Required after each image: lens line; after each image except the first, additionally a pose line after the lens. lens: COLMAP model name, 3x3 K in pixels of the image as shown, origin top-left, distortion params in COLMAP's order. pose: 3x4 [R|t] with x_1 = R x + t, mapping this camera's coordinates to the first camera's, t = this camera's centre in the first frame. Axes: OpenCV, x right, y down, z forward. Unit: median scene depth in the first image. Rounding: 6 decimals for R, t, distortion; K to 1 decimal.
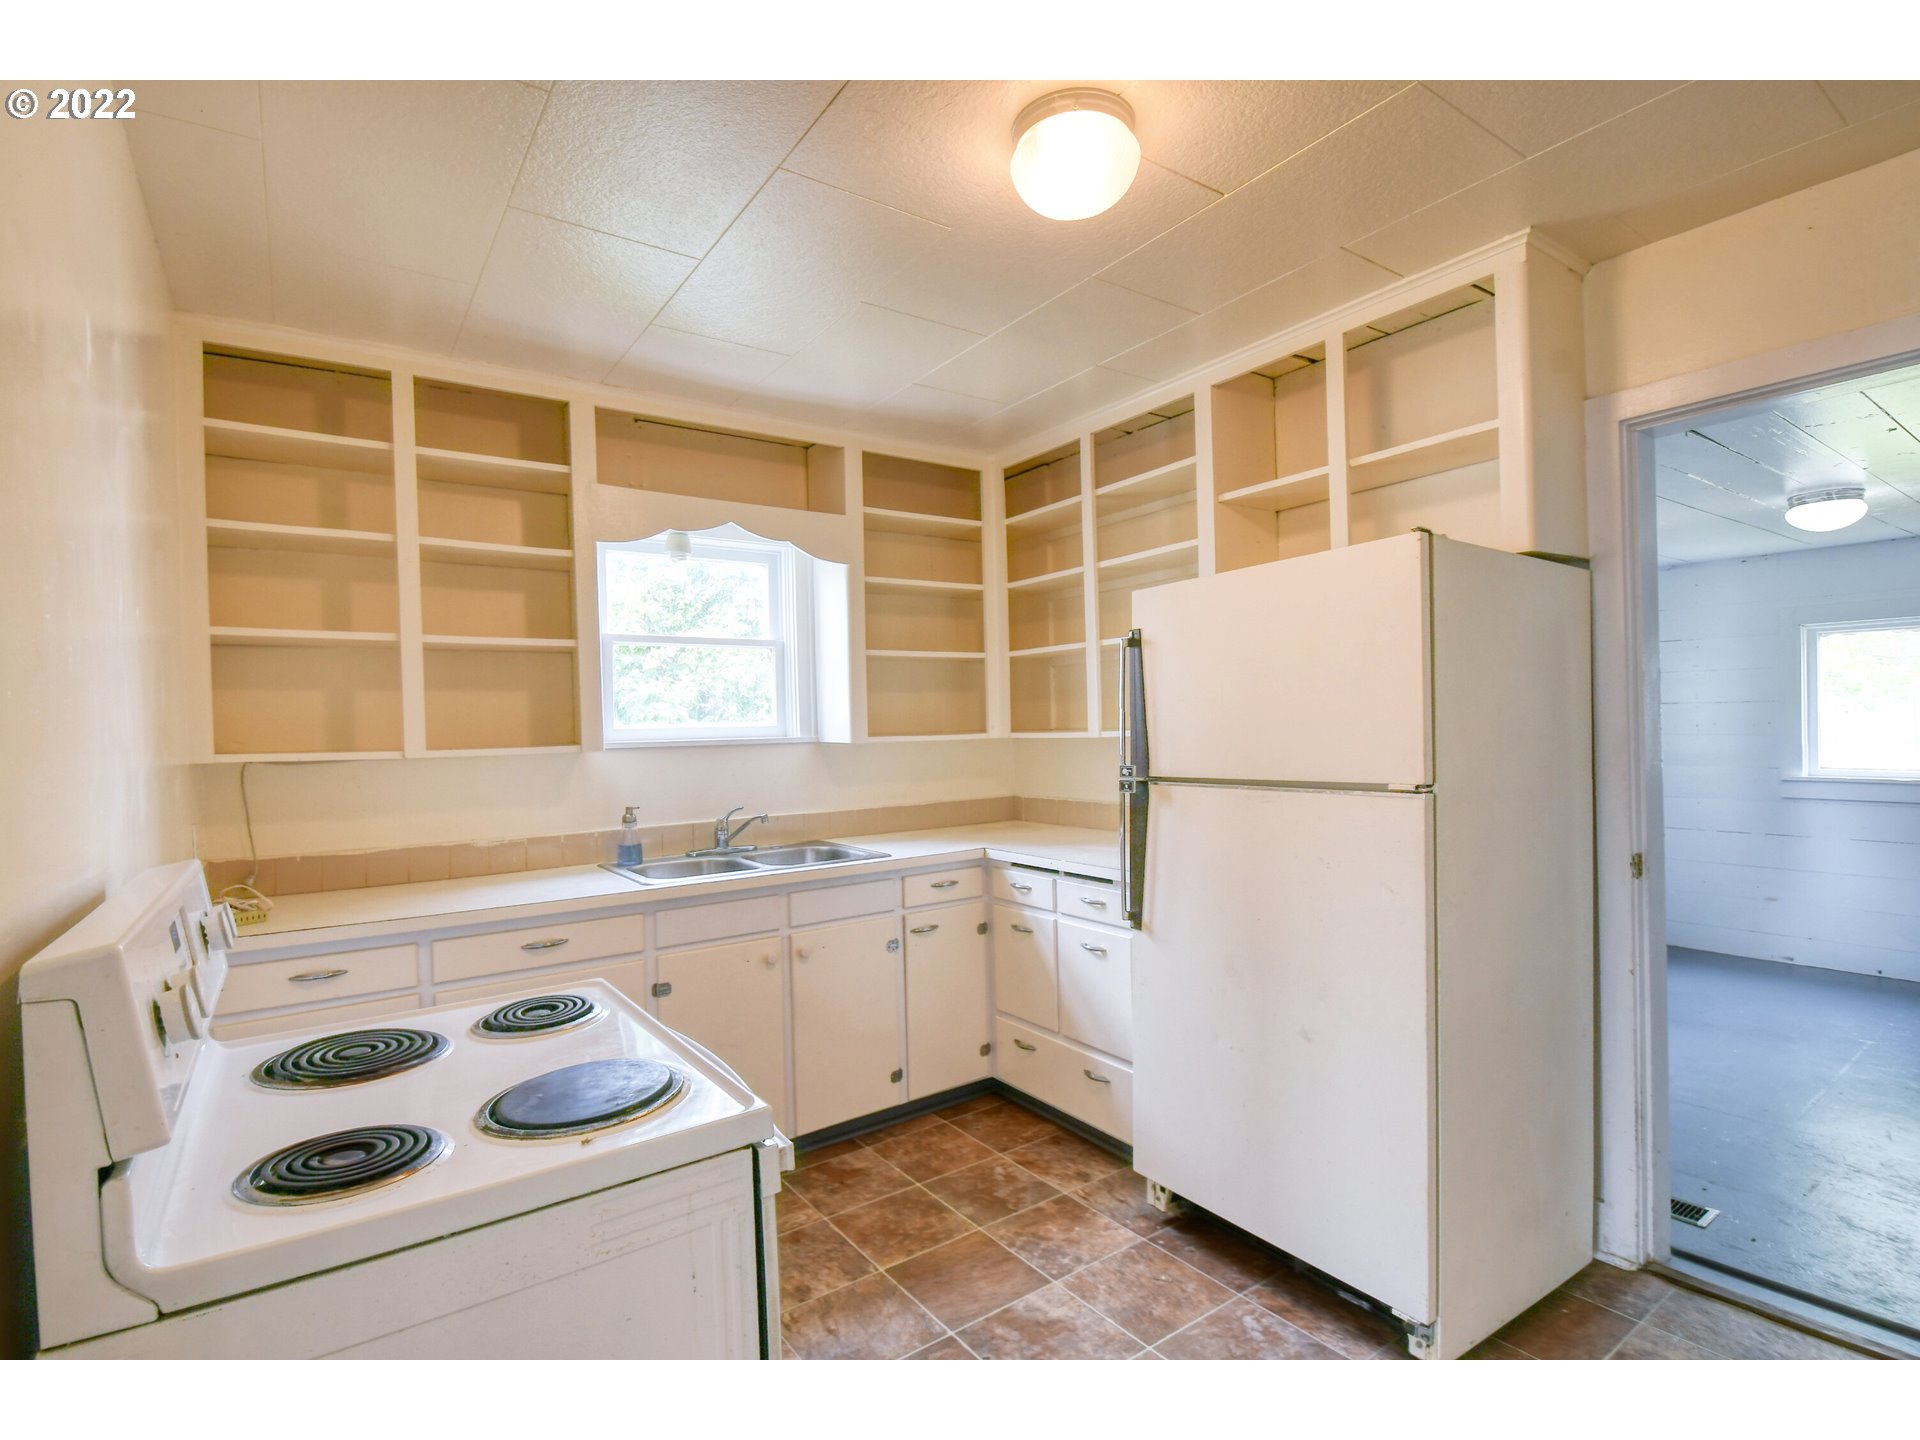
lens RADIAL K [[942.2, 0, 1009.7], [0, 942.2, 724.2], [0, 0, 1]] dist [0.039137, -0.020047]
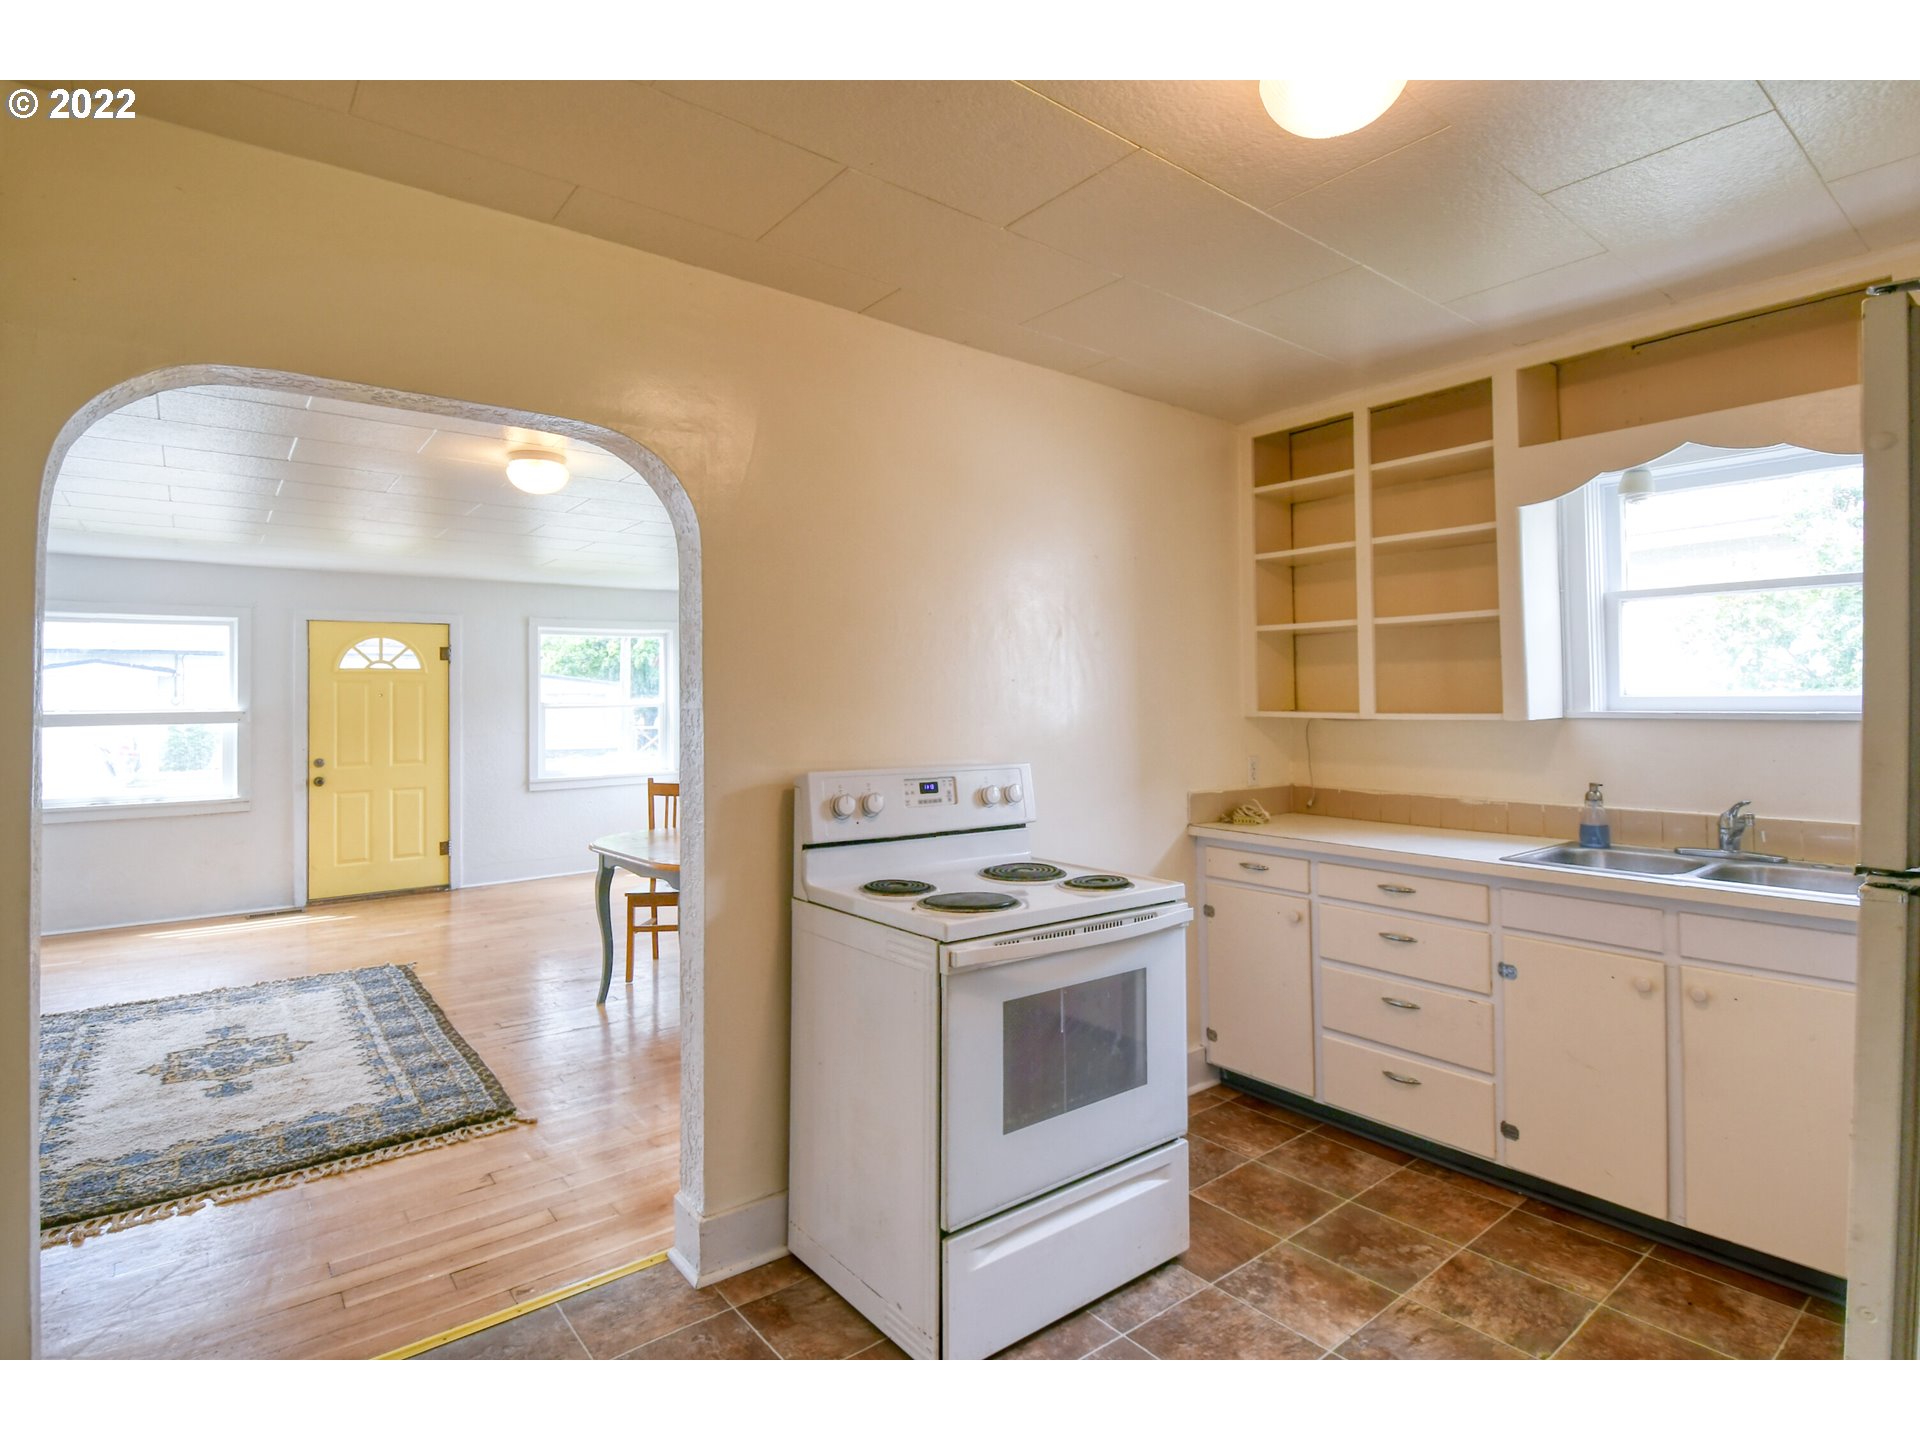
lens RADIAL K [[984.9, 0, 962.0], [0, 984.9, 688.8], [0, 0, 1]] dist [0.002424, -0.033015]
pose [[0.015758, 0.007771, -0.999846, 0.626619], [0.004508, 0.999959, 0.007843, -0.015885], [0.999866, -0.004631, 0.015723, 0.451274]]
